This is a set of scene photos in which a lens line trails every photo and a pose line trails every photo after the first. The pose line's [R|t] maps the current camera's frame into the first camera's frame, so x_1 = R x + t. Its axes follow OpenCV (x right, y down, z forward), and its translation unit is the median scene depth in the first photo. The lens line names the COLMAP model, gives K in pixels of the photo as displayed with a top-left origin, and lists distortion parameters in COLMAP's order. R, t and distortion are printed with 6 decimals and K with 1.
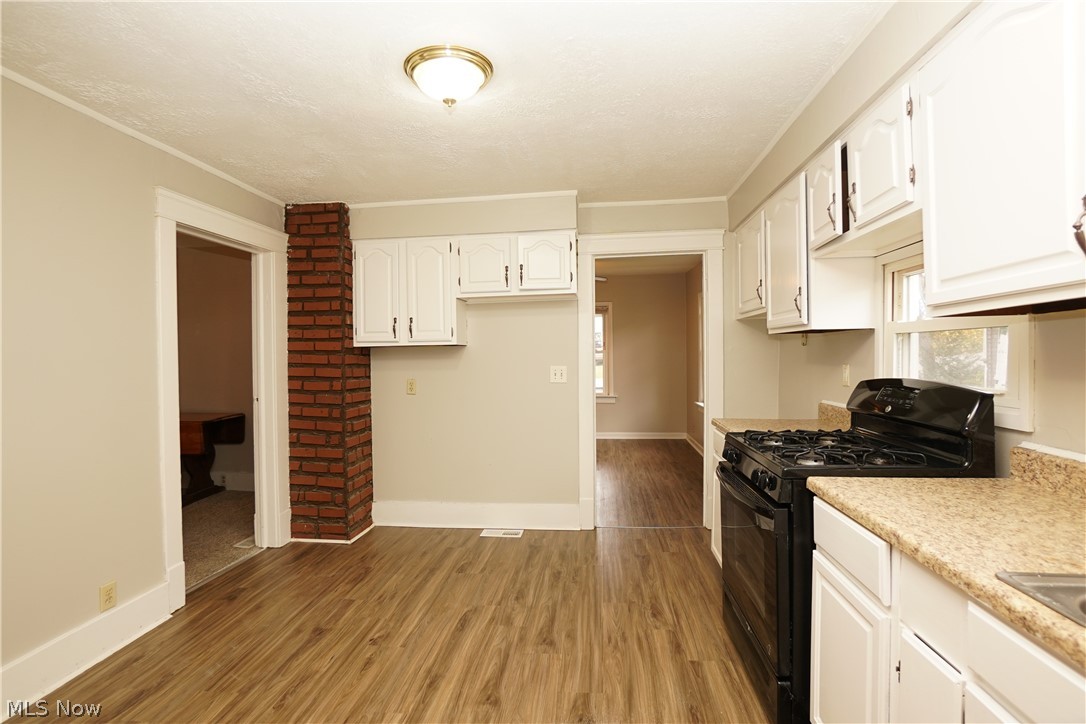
lens RADIAL K [[499.9, 0, 540.7], [0, 499.9, 361.1], [0, 0, 1]] dist [0.000532, 0.000119]
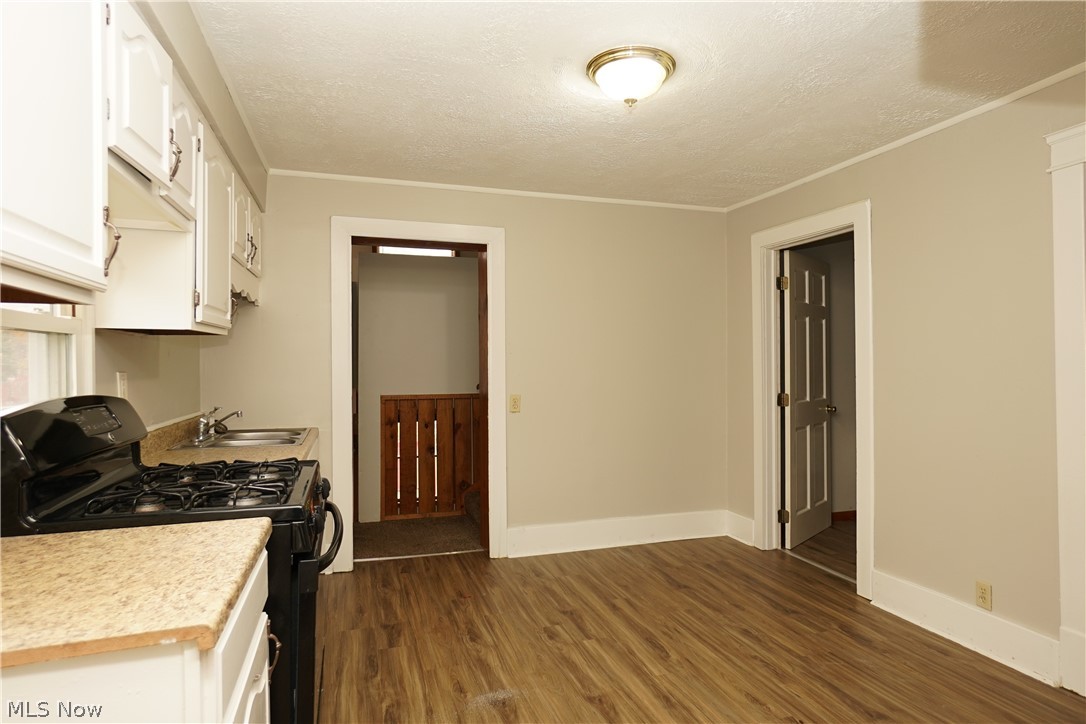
lens RADIAL K [[587.0, 0, 541.9], [0, 587.0, 360.2], [0, 0, 1]] dist [0.000659, 0.000099]
pose [[-0.907133, 0.012373, -0.420661, 0.452950], [0.009155, 0.999911, 0.009670, -0.013340], [0.420744, 0.004921, -0.907166, 1.881953]]
